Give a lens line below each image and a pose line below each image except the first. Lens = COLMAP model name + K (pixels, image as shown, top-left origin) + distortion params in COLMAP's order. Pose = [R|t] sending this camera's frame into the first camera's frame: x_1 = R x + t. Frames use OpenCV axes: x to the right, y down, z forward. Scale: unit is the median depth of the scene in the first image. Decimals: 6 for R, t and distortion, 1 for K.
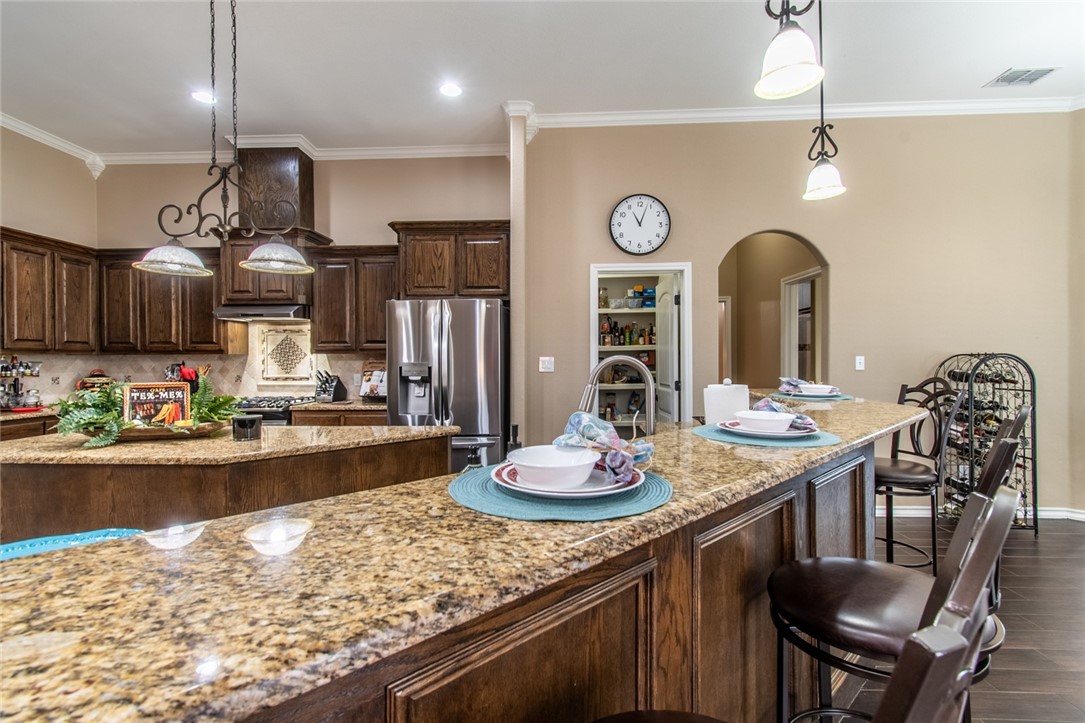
lens RADIAL K [[482.8, 0, 538.7], [0, 482.8, 363.2], [0, 0, 1]] dist [0.016069, -0.010863]
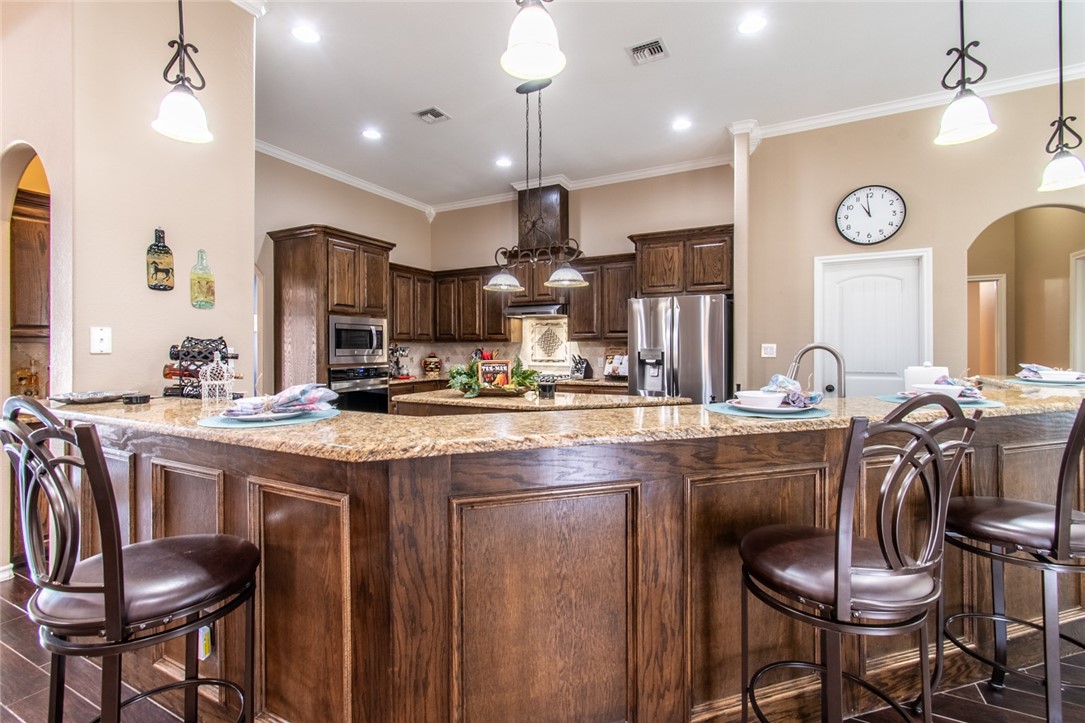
lens RADIAL K [[487.7, 0, 537.5], [0, 487.7, 348.0], [0, 0, 1]] dist [0.002485, -0.000102]
pose [[0.905777, 0.002681, -0.423746, 0.009871], [-0.004592, 0.999983, -0.003488, 0.002686], [0.423729, 0.005105, 0.905774, -0.229163]]
